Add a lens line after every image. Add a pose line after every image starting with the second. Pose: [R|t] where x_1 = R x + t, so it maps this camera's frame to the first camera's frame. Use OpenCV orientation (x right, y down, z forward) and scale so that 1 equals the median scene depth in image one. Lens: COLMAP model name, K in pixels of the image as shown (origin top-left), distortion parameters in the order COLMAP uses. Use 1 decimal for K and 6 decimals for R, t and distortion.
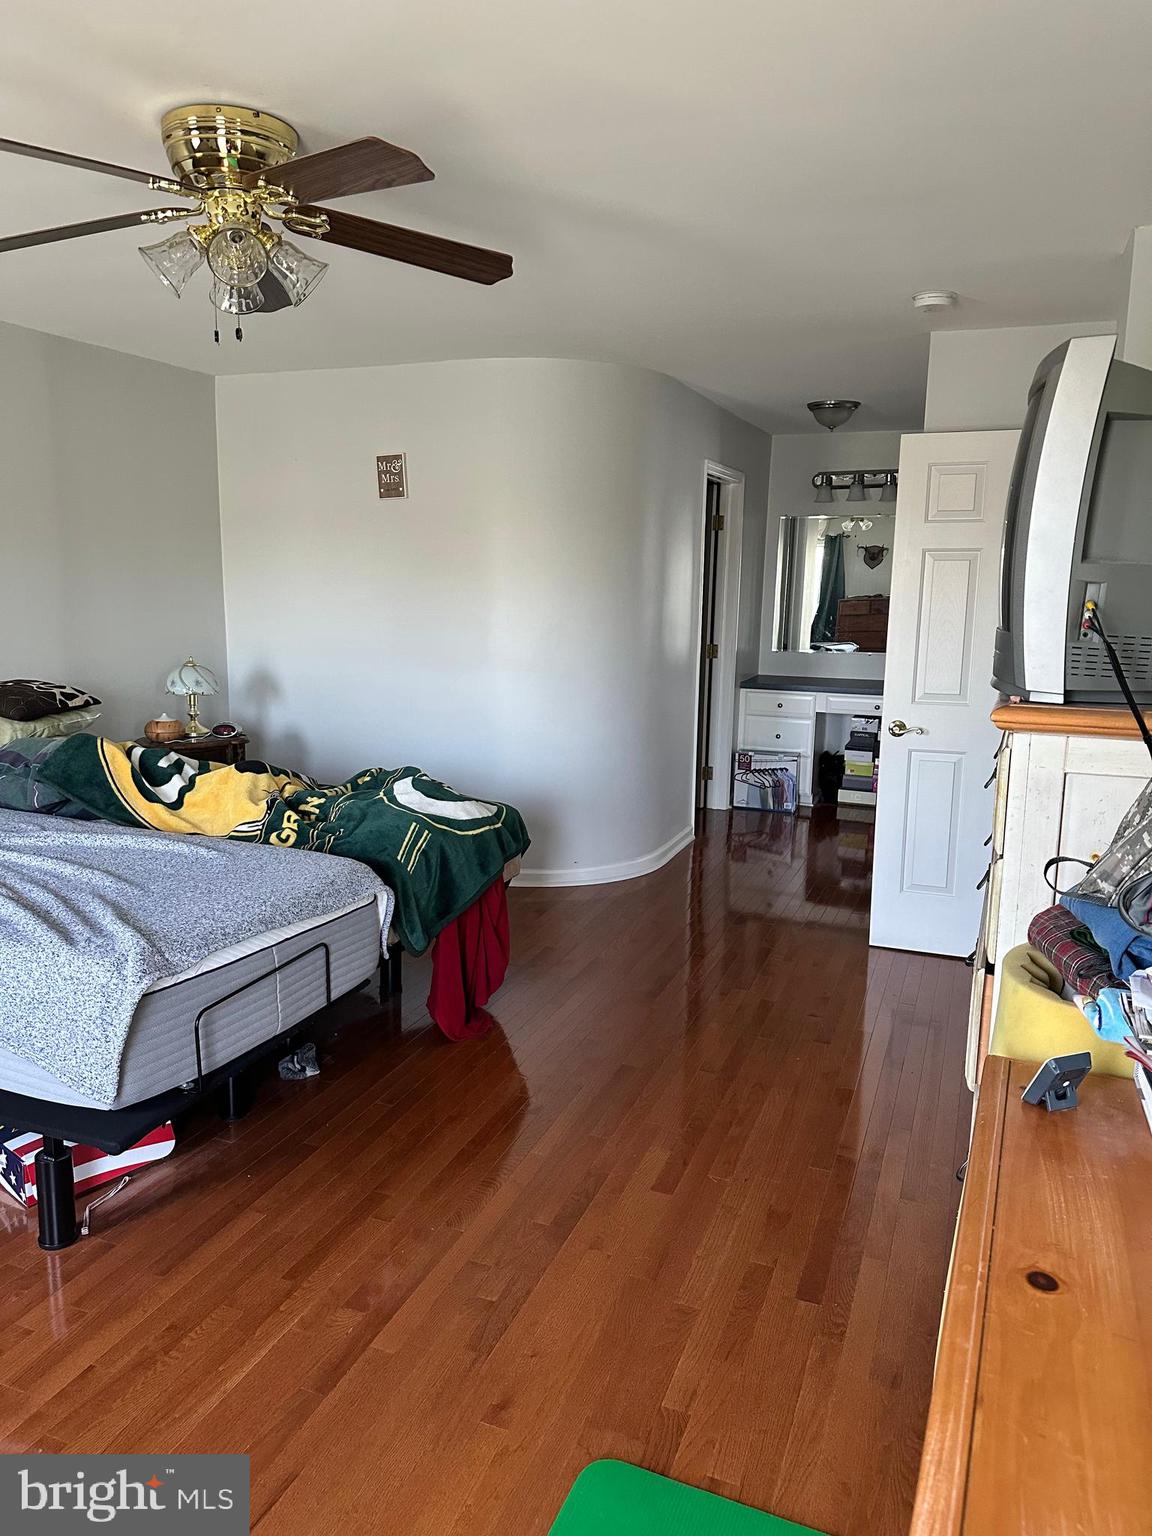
lens RADIAL K [[1073.2, 0, 541.7], [0, 1073.2, 777.5], [0, 0, 1]] dist [0.089902, -0.131198]
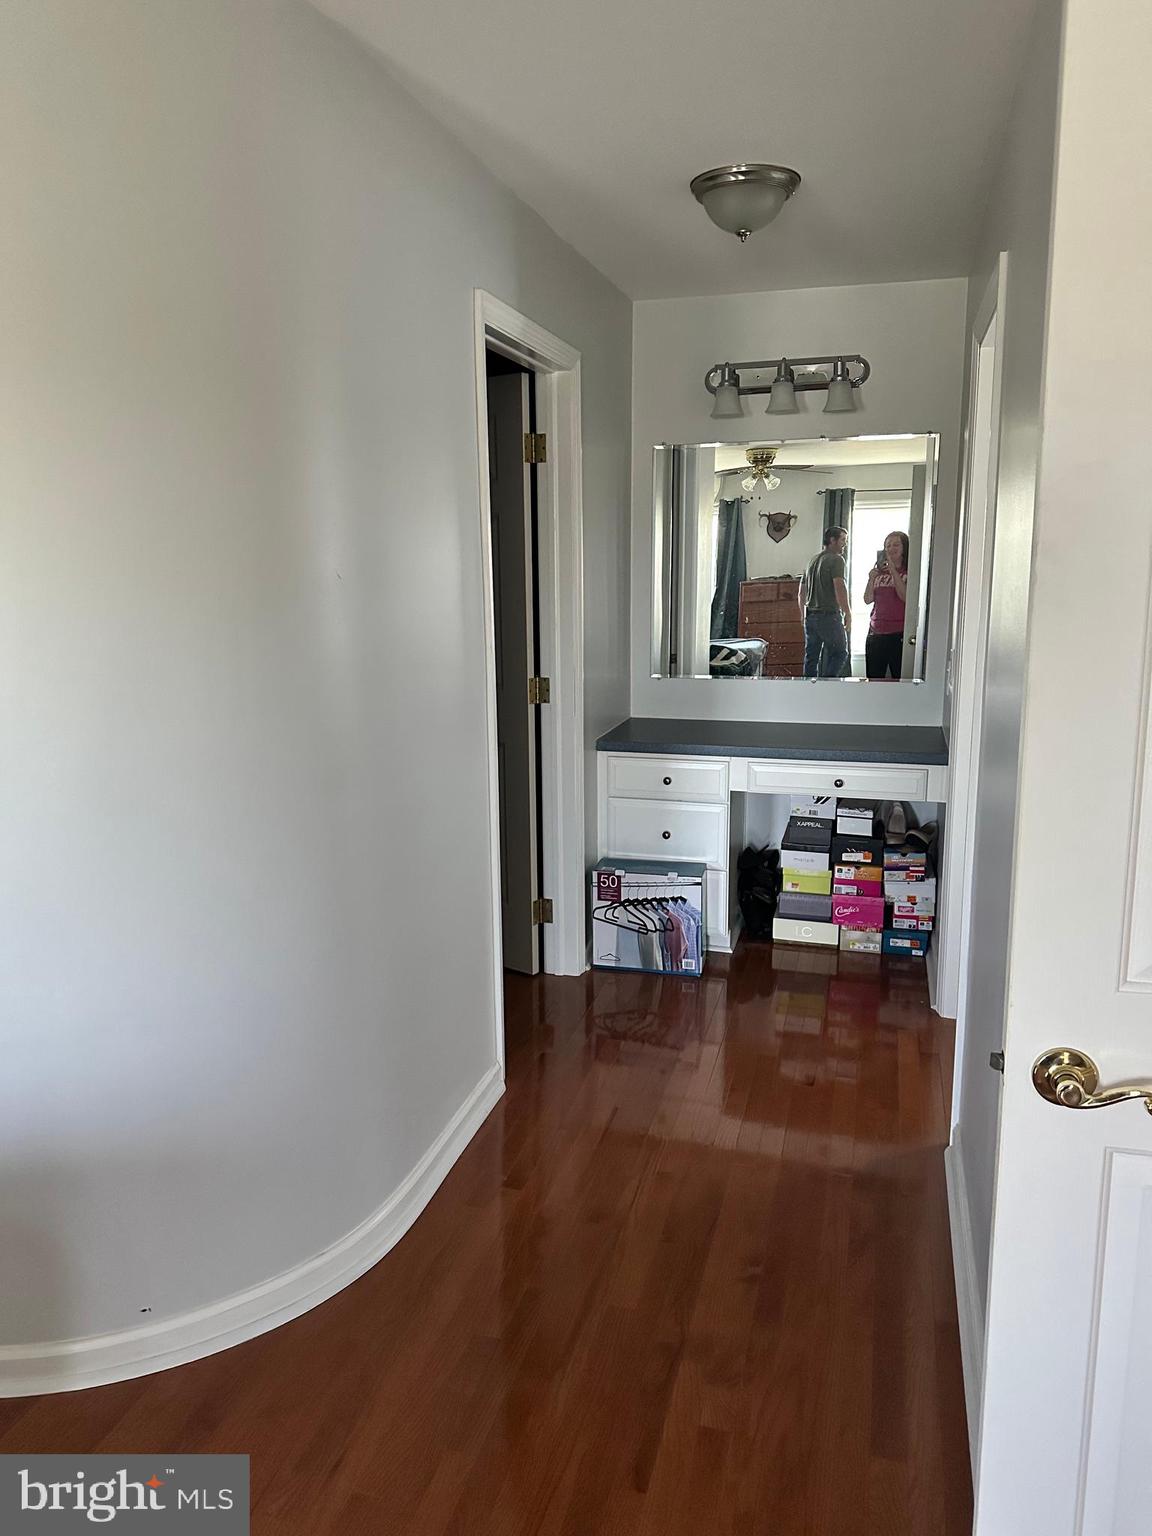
lens RADIAL K [[1081.4, 0, 567.5], [0, 1081.4, 768.4], [0, 0, 1]] dist [0.102066, -0.149397]
pose [[0.992483, -0.044081, 0.114166, 0.105963], [0.043417, 0.999023, 0.008293, -0.080053], [-0.114420, -0.003274, 0.993427, 0.448250]]
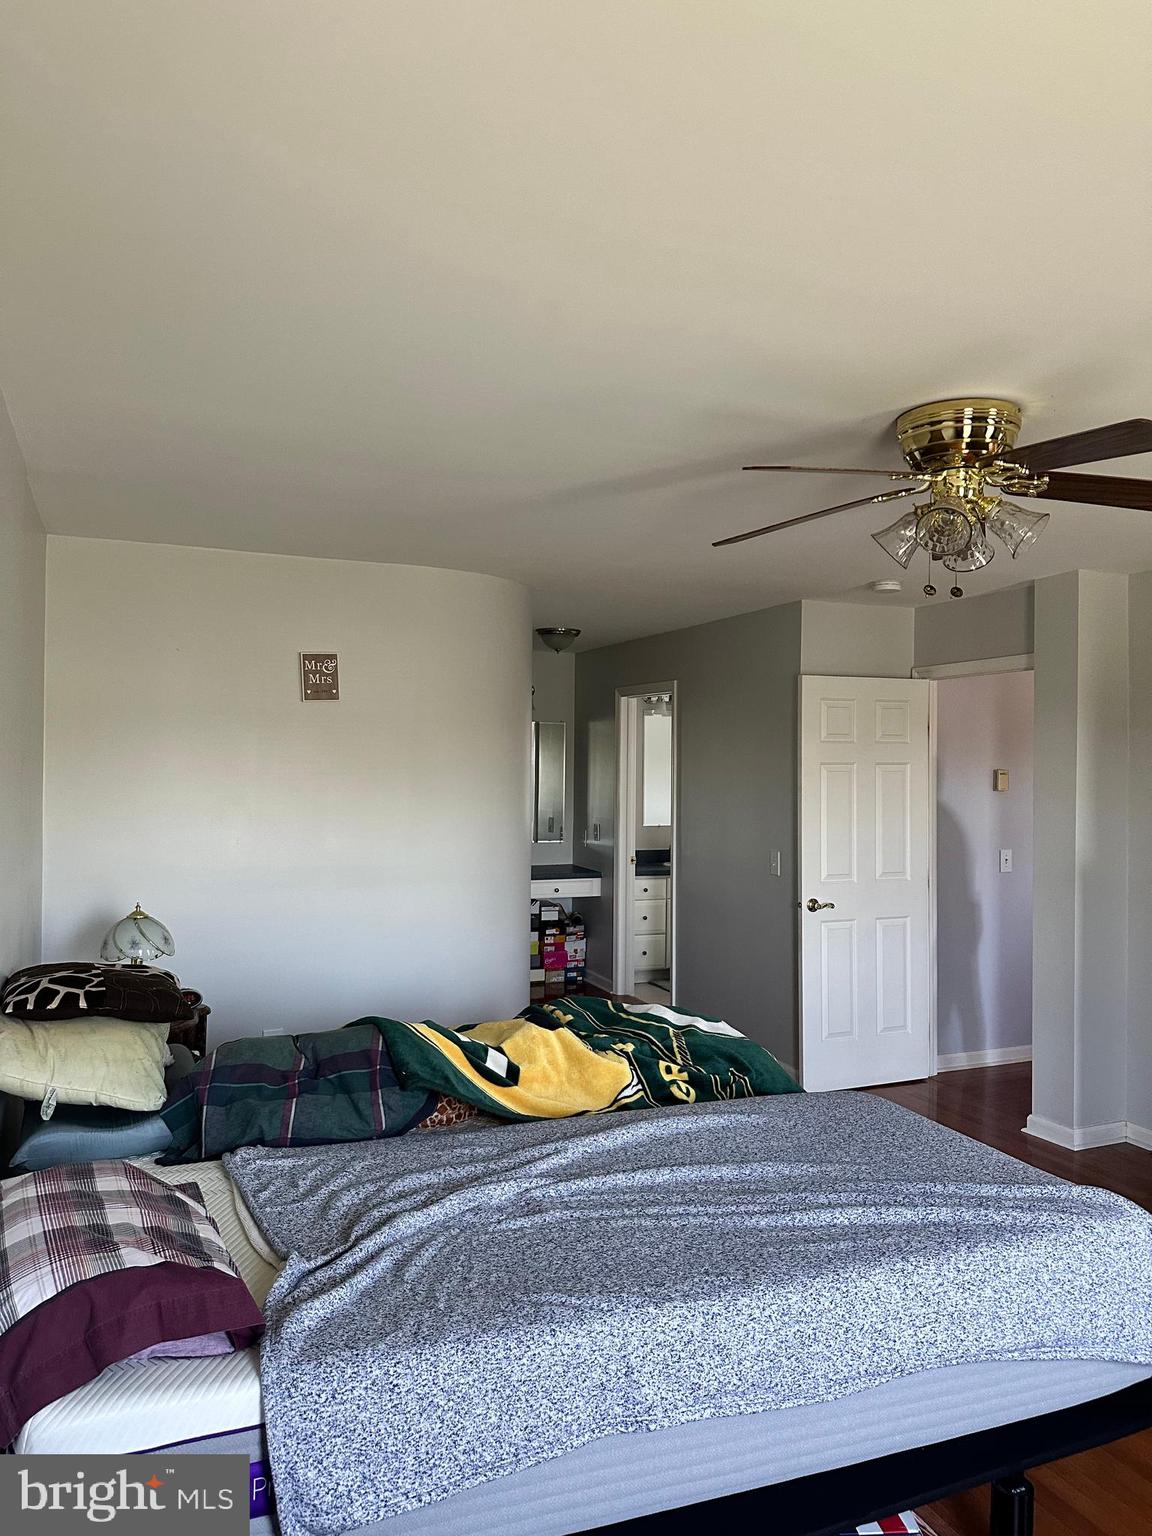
lens RADIAL K [[1081.4, 0, 567.5], [0, 1081.4, 768.4], [0, 0, 1]] dist [0.102066, -0.149397]
pose [[0.706736, -0.009270, 0.707417, -0.451401], [0.130249, 0.984527, -0.117223, -0.054492], [-0.695384, 0.174986, 0.697008, 0.185721]]
